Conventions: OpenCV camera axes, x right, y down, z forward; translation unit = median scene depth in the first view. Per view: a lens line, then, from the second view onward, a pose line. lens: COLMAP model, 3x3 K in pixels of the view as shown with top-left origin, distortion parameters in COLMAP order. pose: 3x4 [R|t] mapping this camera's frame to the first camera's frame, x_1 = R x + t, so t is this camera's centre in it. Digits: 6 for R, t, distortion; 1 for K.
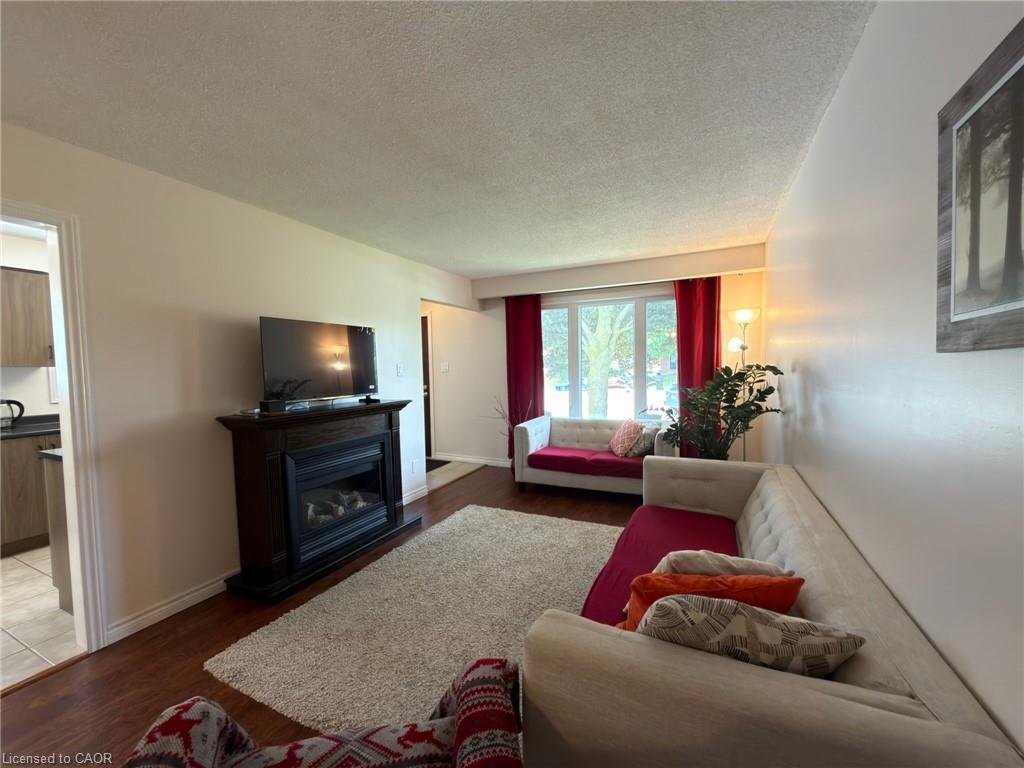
lens RADIAL K [[407.2, 0, 511.4], [0, 407.2, 386.5], [0, 0, 1]] dist [0.000004, 0.000653]
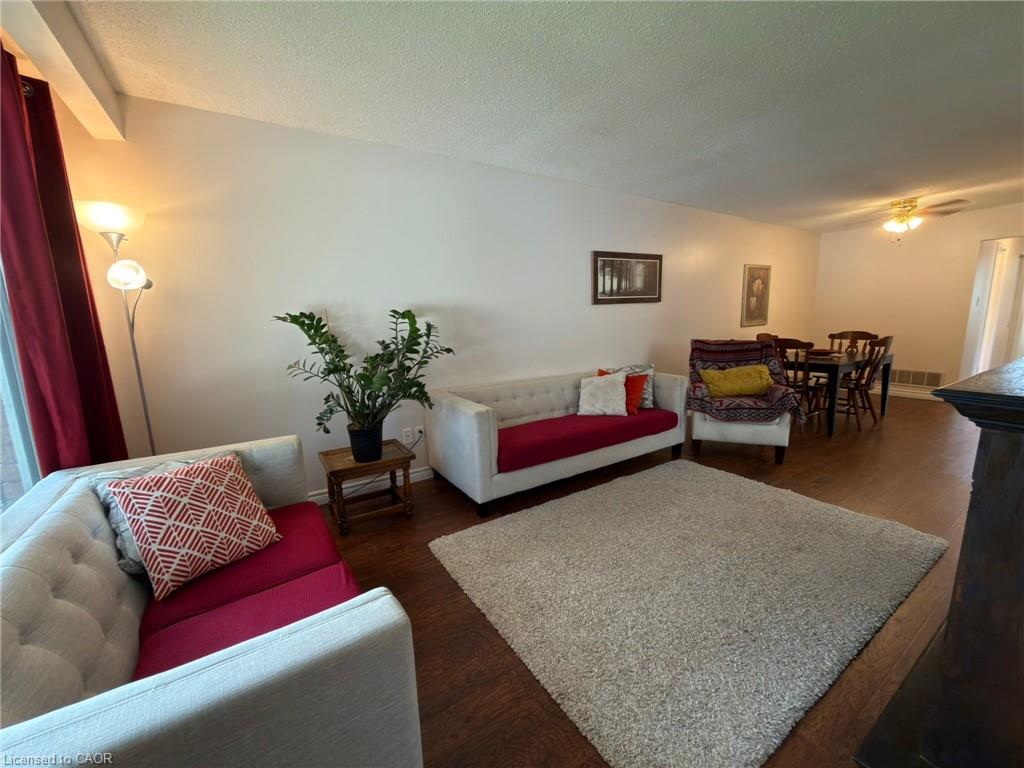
lens RADIAL K [[411.0, 0, 512.0], [0, 411.0, 384.0], [0, 0, 1]] dist [0.000346, 0.000086]
pose [[-0.854201, -0.043003, 0.518161, -0.120324], [0.068654, 0.978519, 0.194388, -0.035007], [-0.515390, 0.201620, -0.832900, 1.113780]]
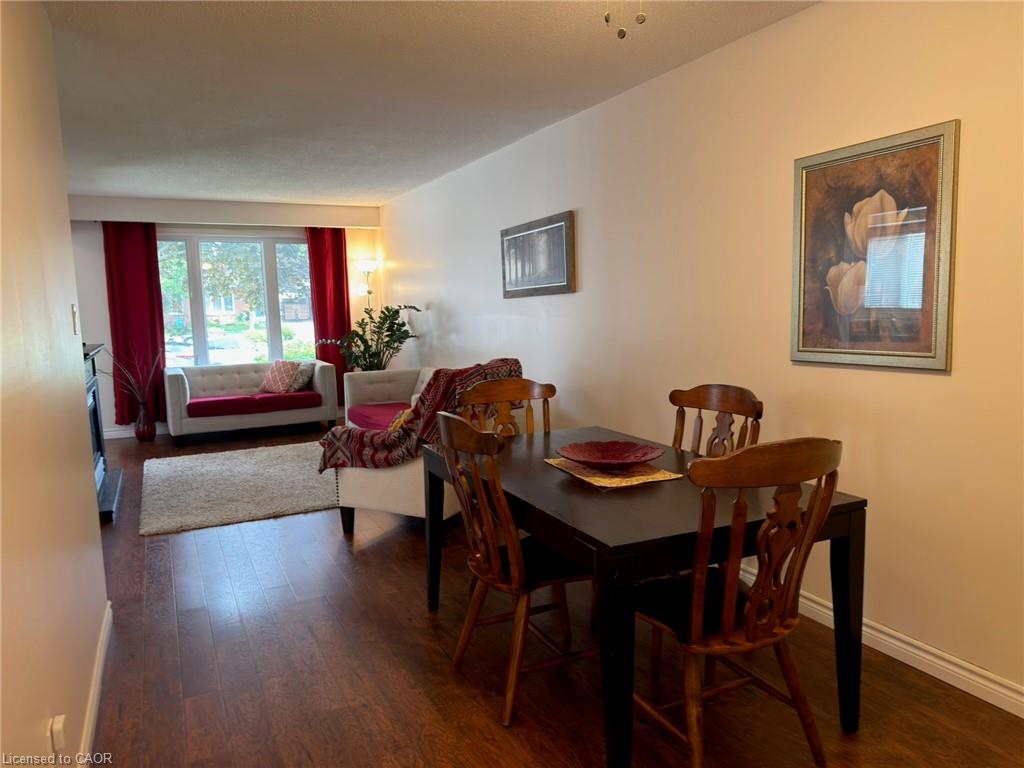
lens RADIAL K [[717.3, 0, 509.2], [0, 717.3, 389.3], [0, 0, 1]] dist [0.081043, -0.085713]
pose [[0.619114, -0.088764, 0.780268, -0.785179], [0.050058, 0.996031, 0.073590, 0.049746], [-0.783704, -0.006501, 0.621101, -0.593858]]
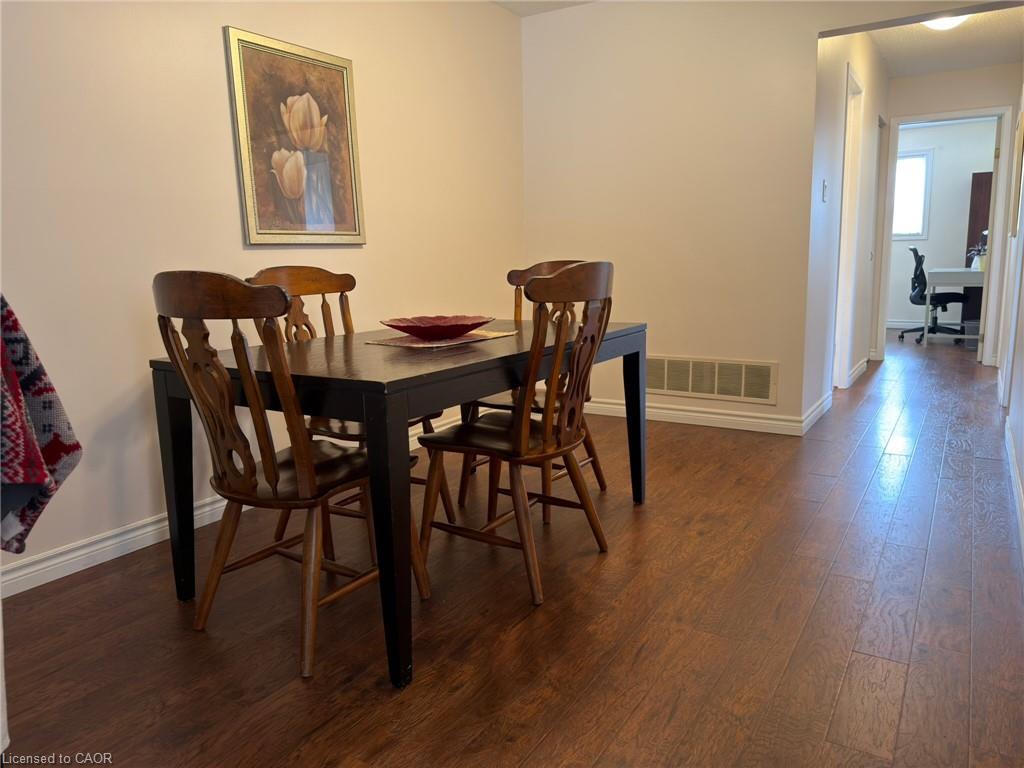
lens RADIAL K [[721.6, 0, 512.0], [0, 721.6, 384.0], [0, 0, 1]] dist [0.066105, -0.087790]
pose [[-0.992849, 0.025887, 0.116537, -0.379838], [0.050772, 0.975082, 0.215956, 0.080363], [-0.108043, 0.220329, -0.969424, 0.288612]]
